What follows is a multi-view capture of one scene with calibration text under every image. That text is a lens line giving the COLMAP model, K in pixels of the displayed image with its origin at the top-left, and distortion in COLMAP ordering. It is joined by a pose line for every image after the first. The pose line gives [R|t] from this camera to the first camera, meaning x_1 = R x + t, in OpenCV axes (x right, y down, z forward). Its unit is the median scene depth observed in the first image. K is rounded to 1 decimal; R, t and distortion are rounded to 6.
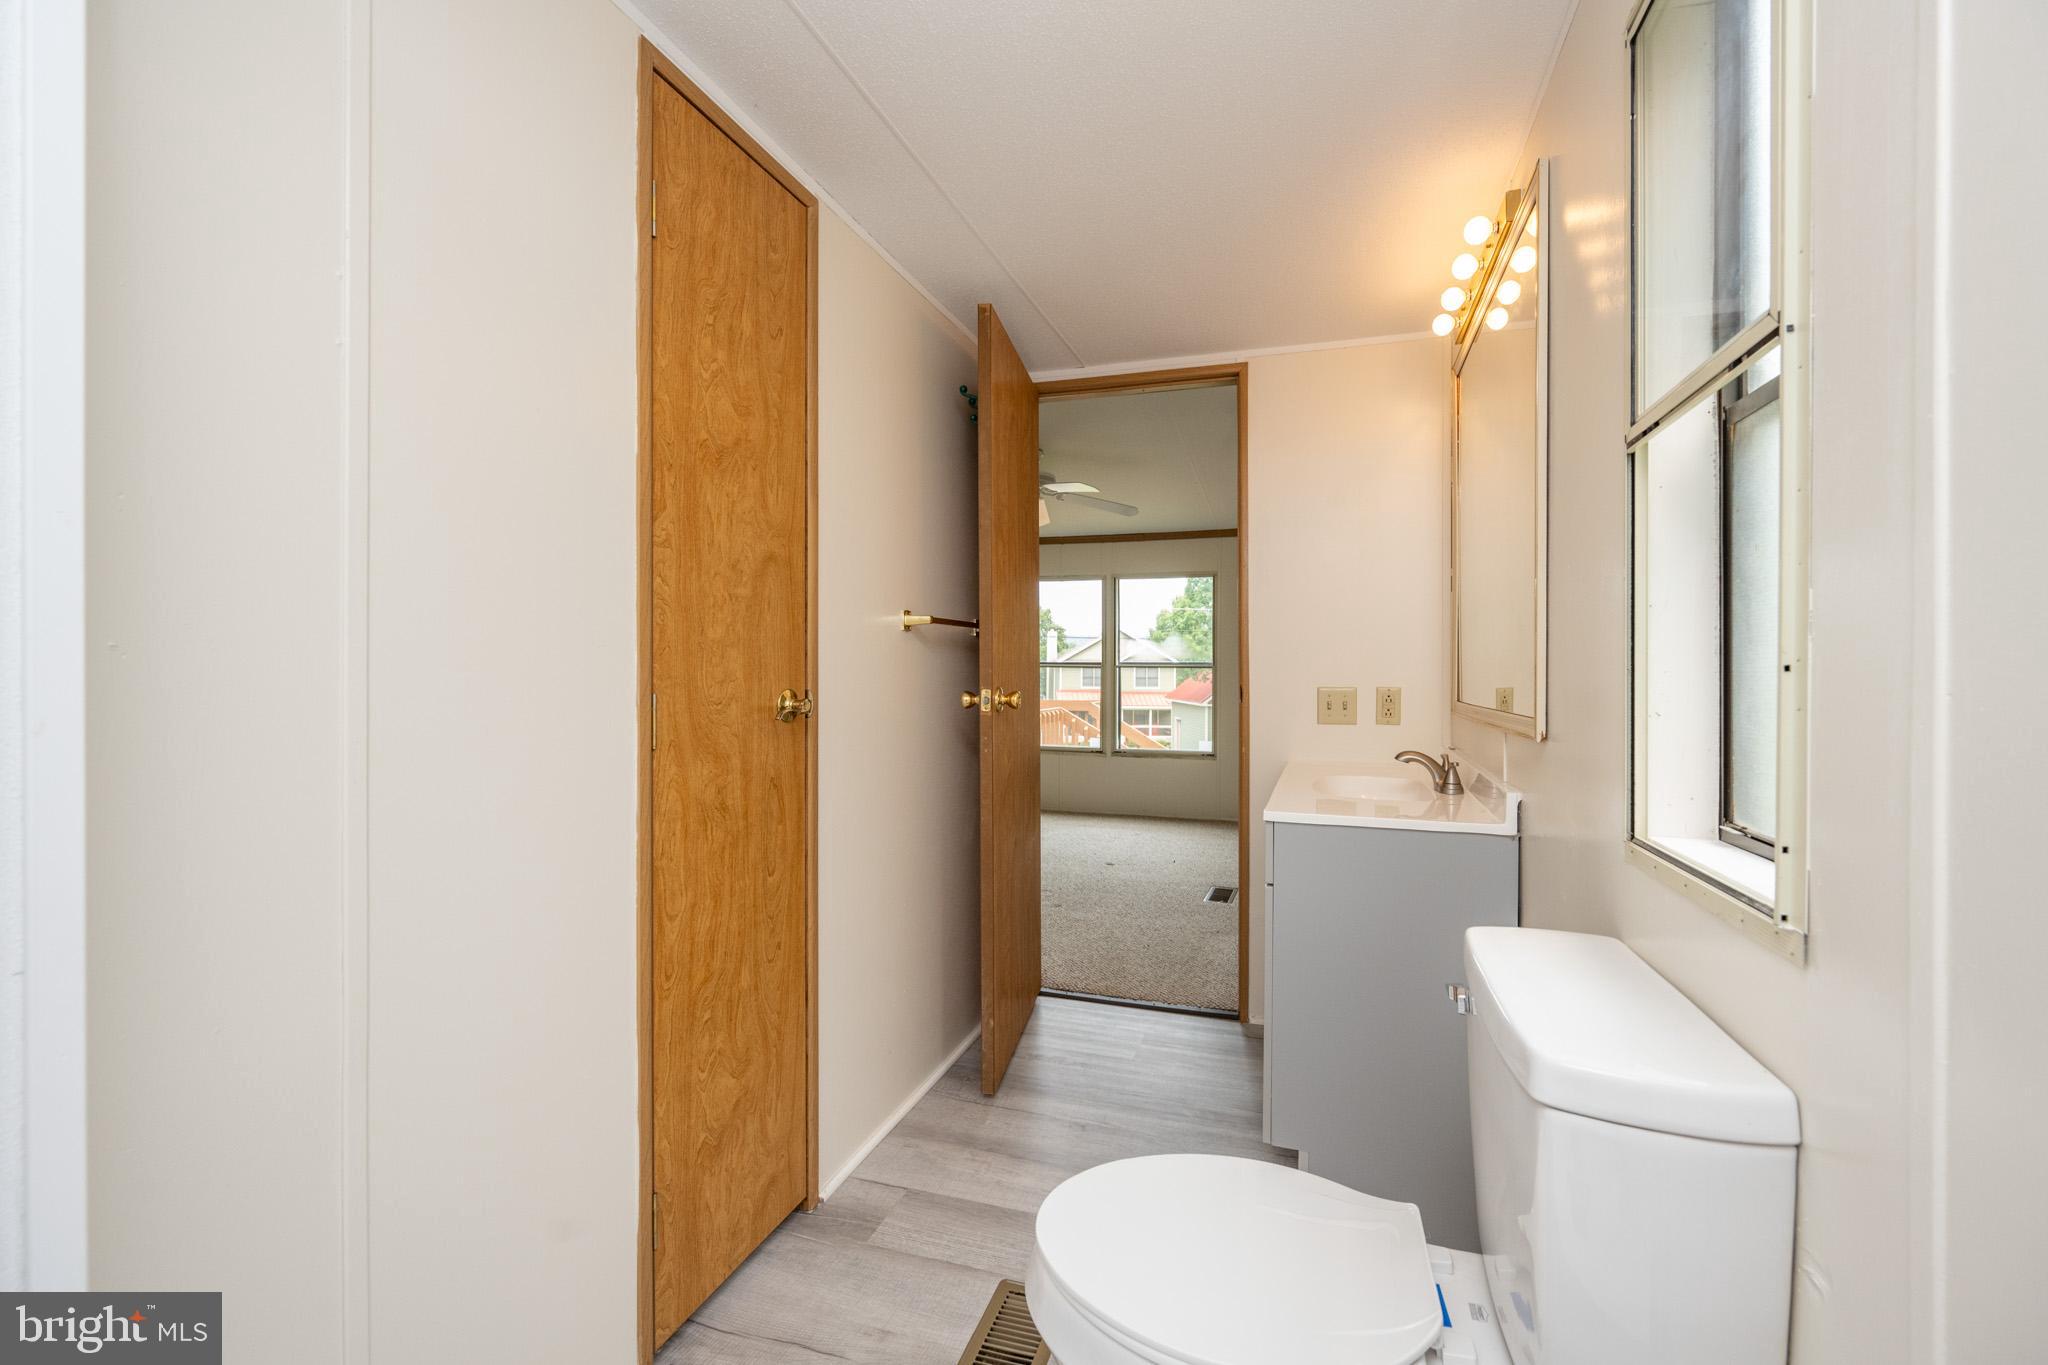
lens RADIAL K [[870.8, 0, 1031.1], [0, 870.8, 674.4], [0, 0, 1]] dist [-0.000201, -0.000052]
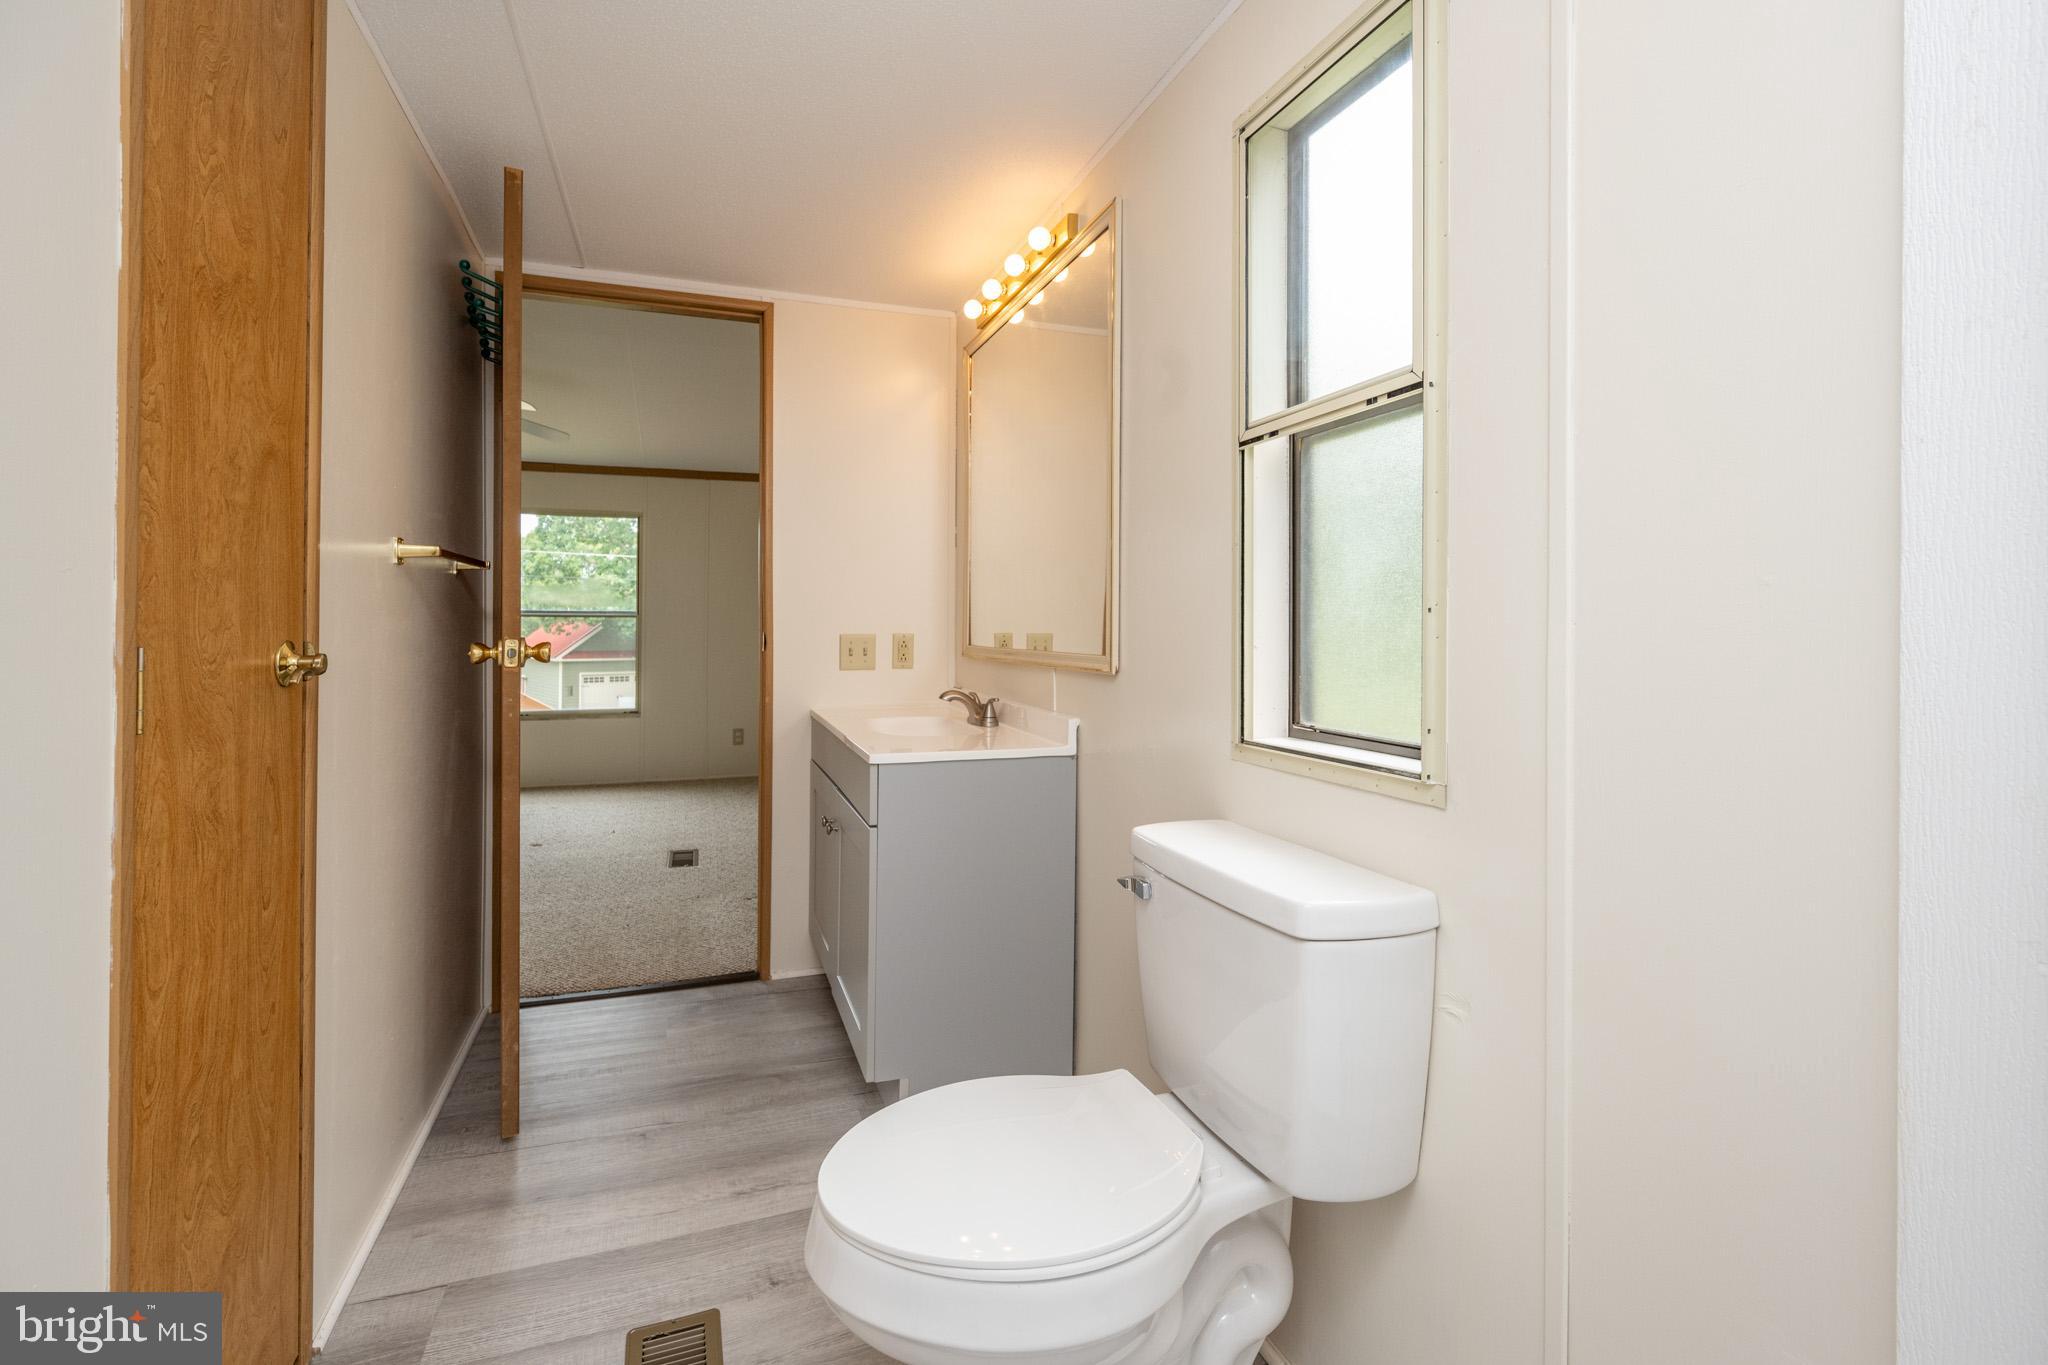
lens RADIAL K [[900.9, 0, 972.5], [0, 900.9, 619.8], [0, 0, 1]] dist [0.000425, -0.000275]
pose [[0.806338, 0.000320, 0.591454, -0.279679], [0.003477, 0.999980, -0.005281, 0.006406], [-0.591444, 0.006315, 0.806321, 0.087089]]
